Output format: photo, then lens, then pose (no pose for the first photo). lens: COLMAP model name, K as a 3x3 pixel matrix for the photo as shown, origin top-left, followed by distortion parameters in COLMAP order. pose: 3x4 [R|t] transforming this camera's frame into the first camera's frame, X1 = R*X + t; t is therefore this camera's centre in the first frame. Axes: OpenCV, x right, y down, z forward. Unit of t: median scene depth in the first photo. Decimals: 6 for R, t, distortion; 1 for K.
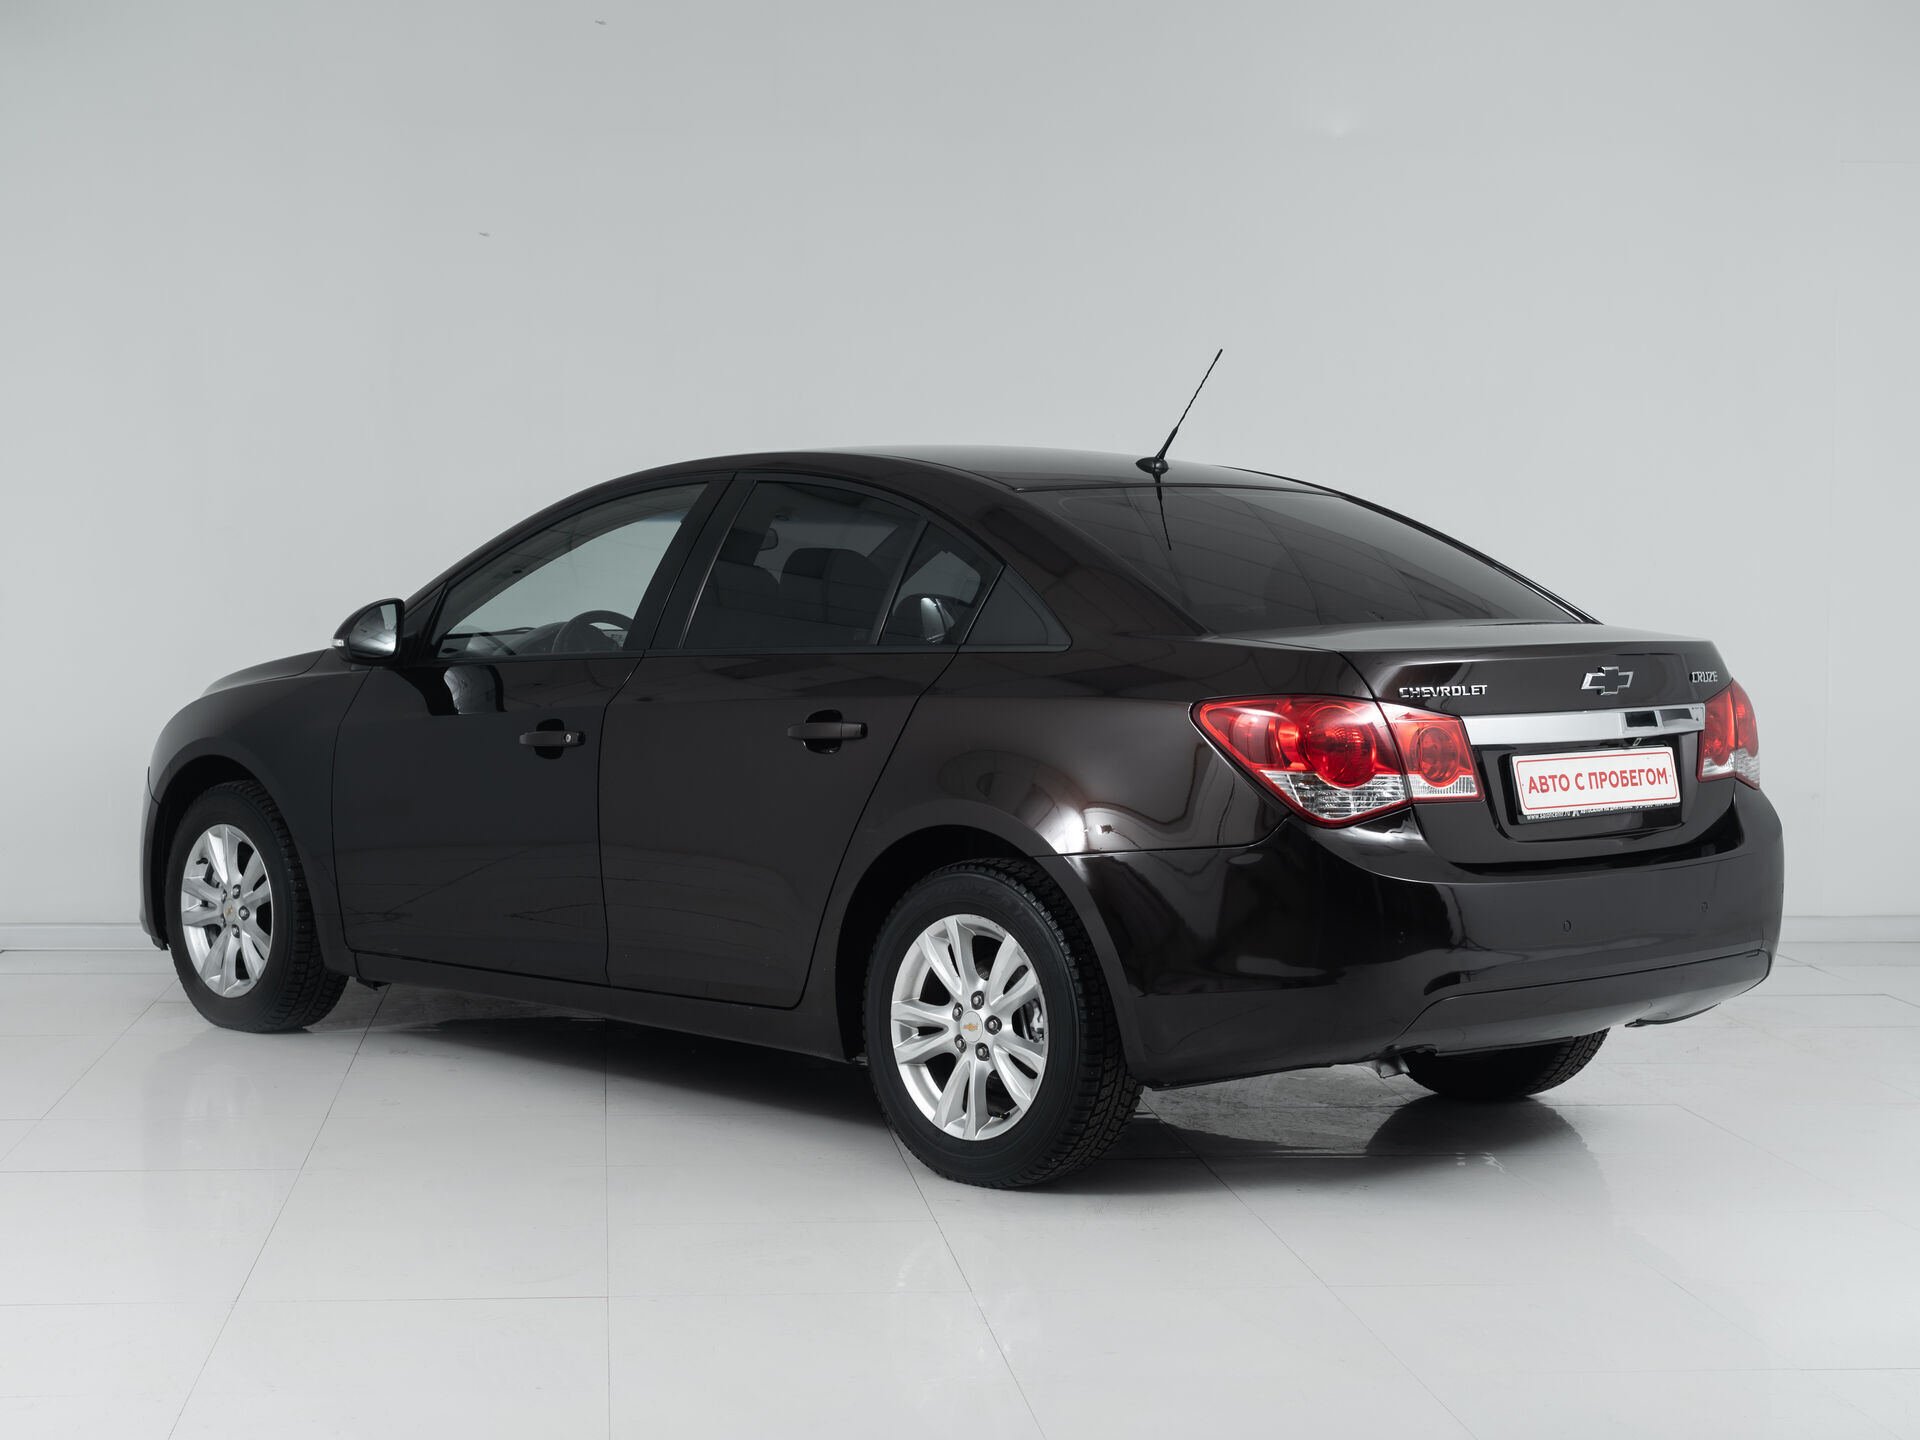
lens RADIAL K [[3312.4, 0, 1038.2], [0, 3312.4, 717.9], [0, 0, 1]] dist [-0.127053, 0.068107]
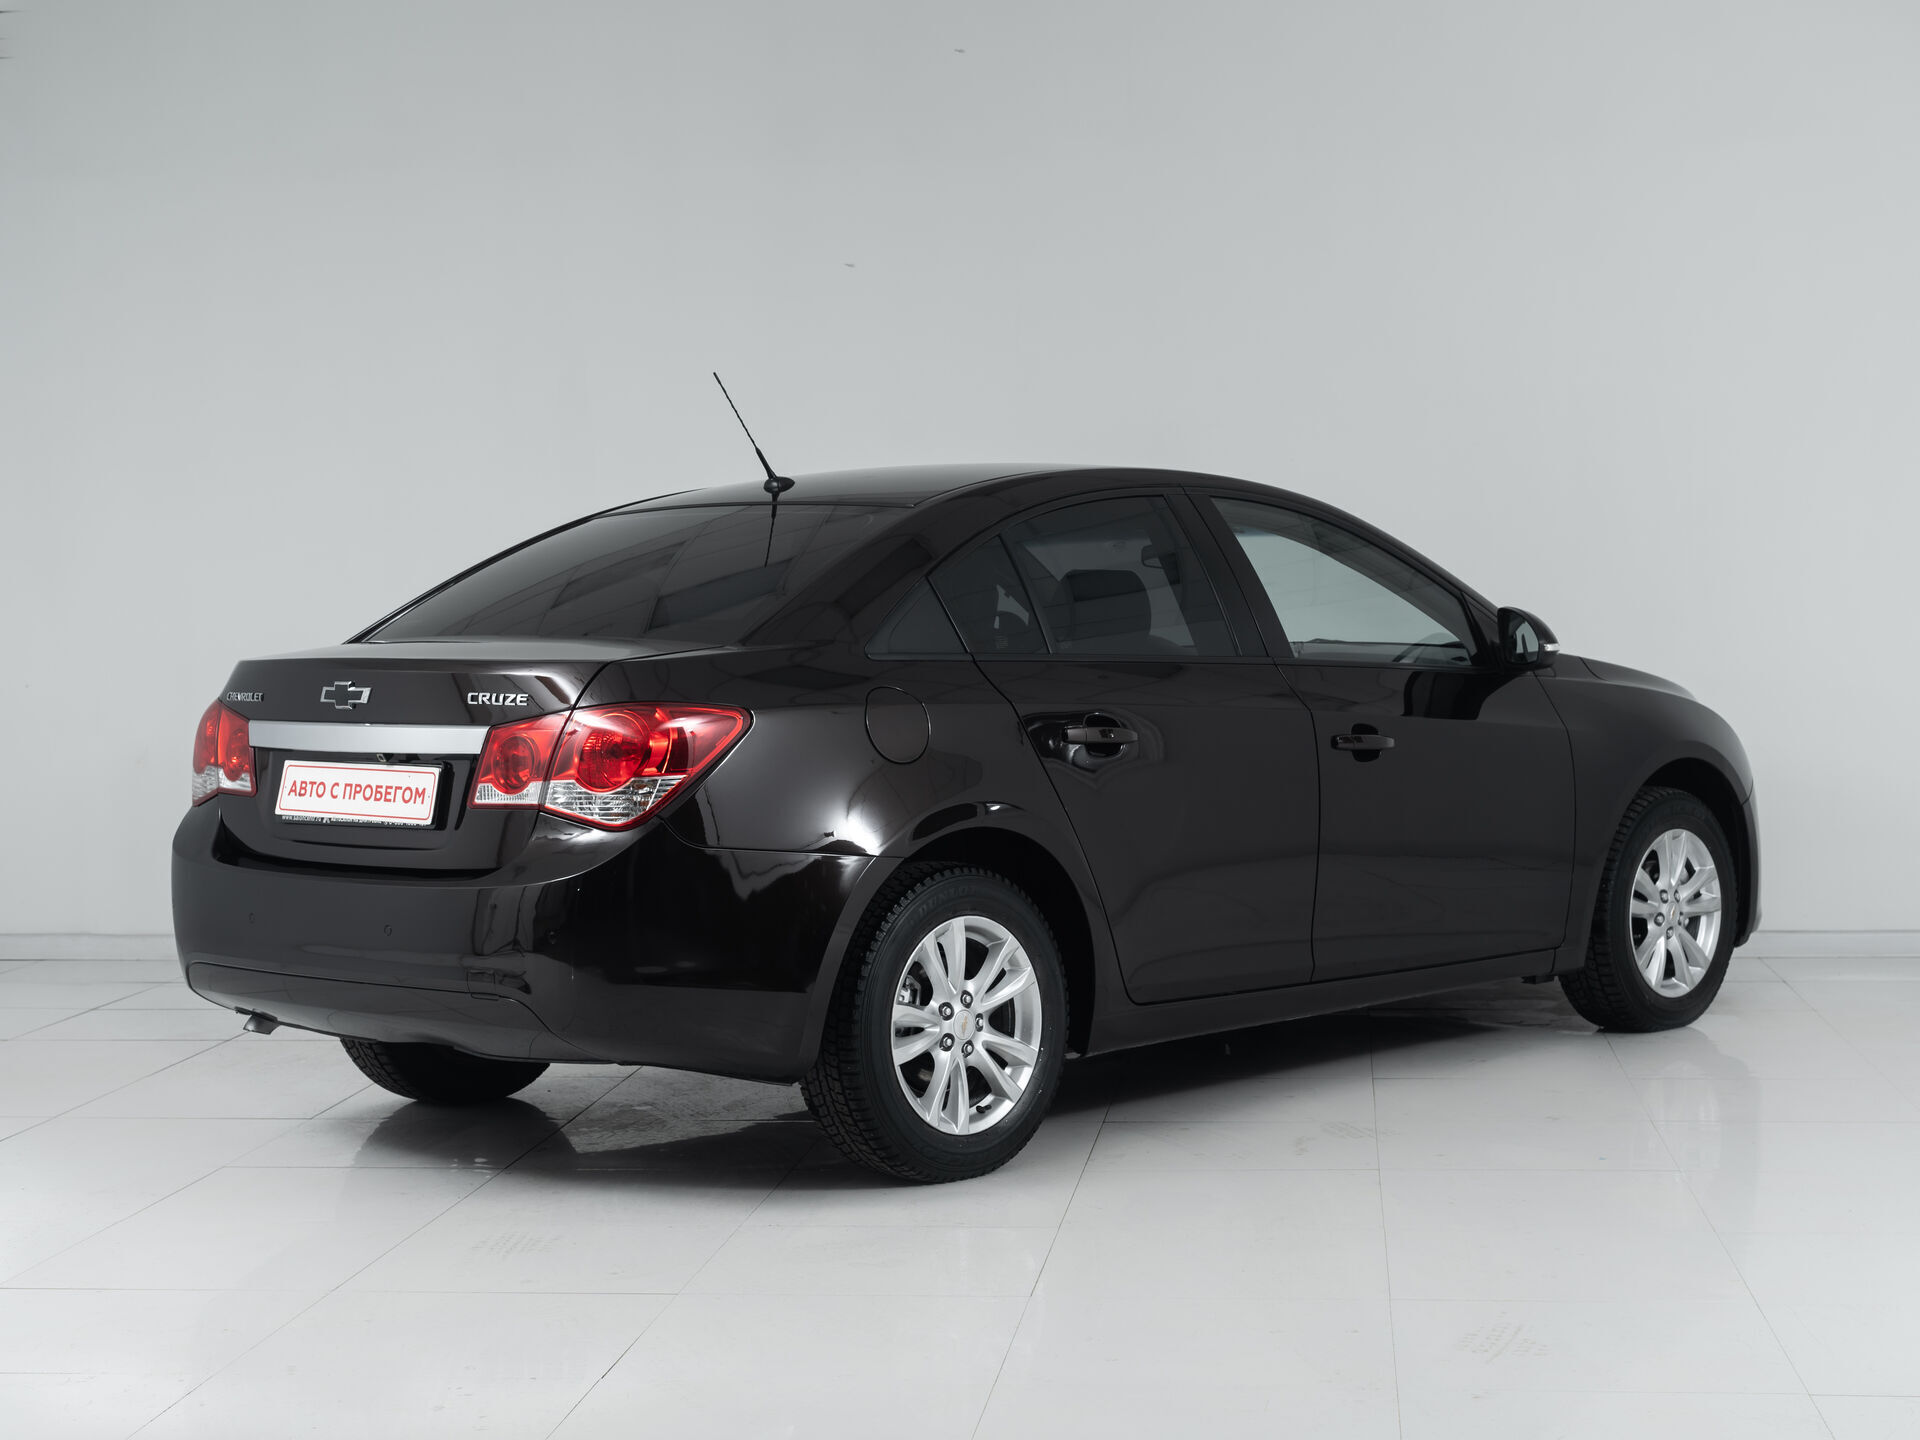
lens RADIAL K [[3312.4, 0, 1038.2], [0, 3312.4, 717.9], [0, 0, 1]] dist [-0.127053, 0.068107]
pose [[0.062630, 0.035766, -0.997396, 1.212317], [-0.032764, 0.998893, 0.033762, -0.046112], [0.997499, 0.030564, 0.063732, 1.147182]]
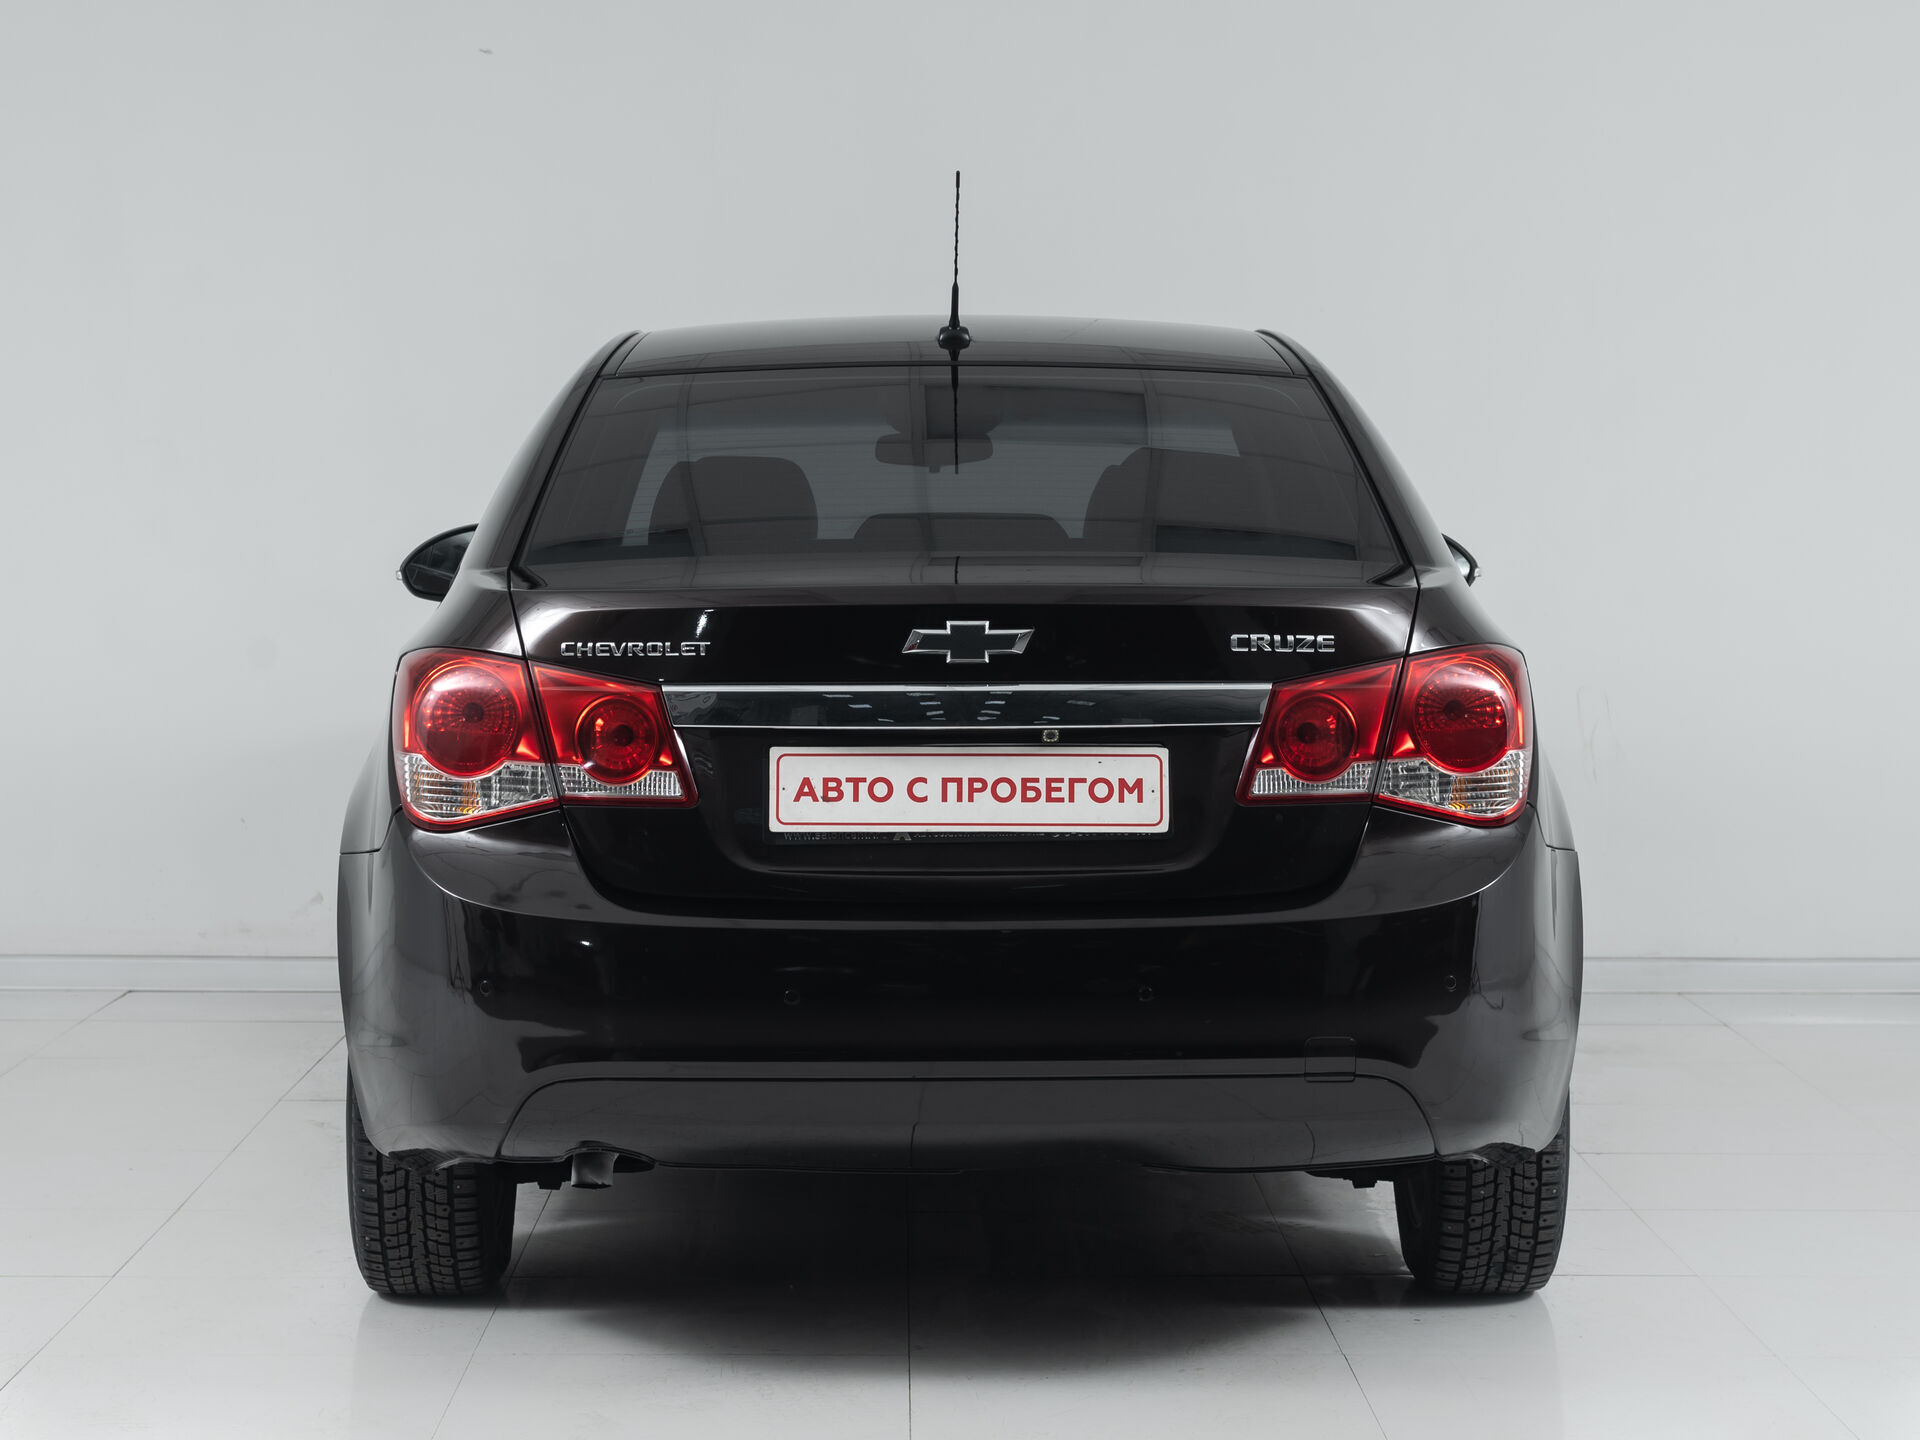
lens RADIAL K [[3312.4, 0, 1038.2], [0, 3312.4, 717.9], [0, 0, 1]] dist [-0.127053, 0.068107]
pose [[0.736338, 0.051063, -0.674684, 0.634940], [-0.030757, 0.998644, 0.042014, -0.024548], [0.675914, -0.010185, 0.736910, 0.512613]]
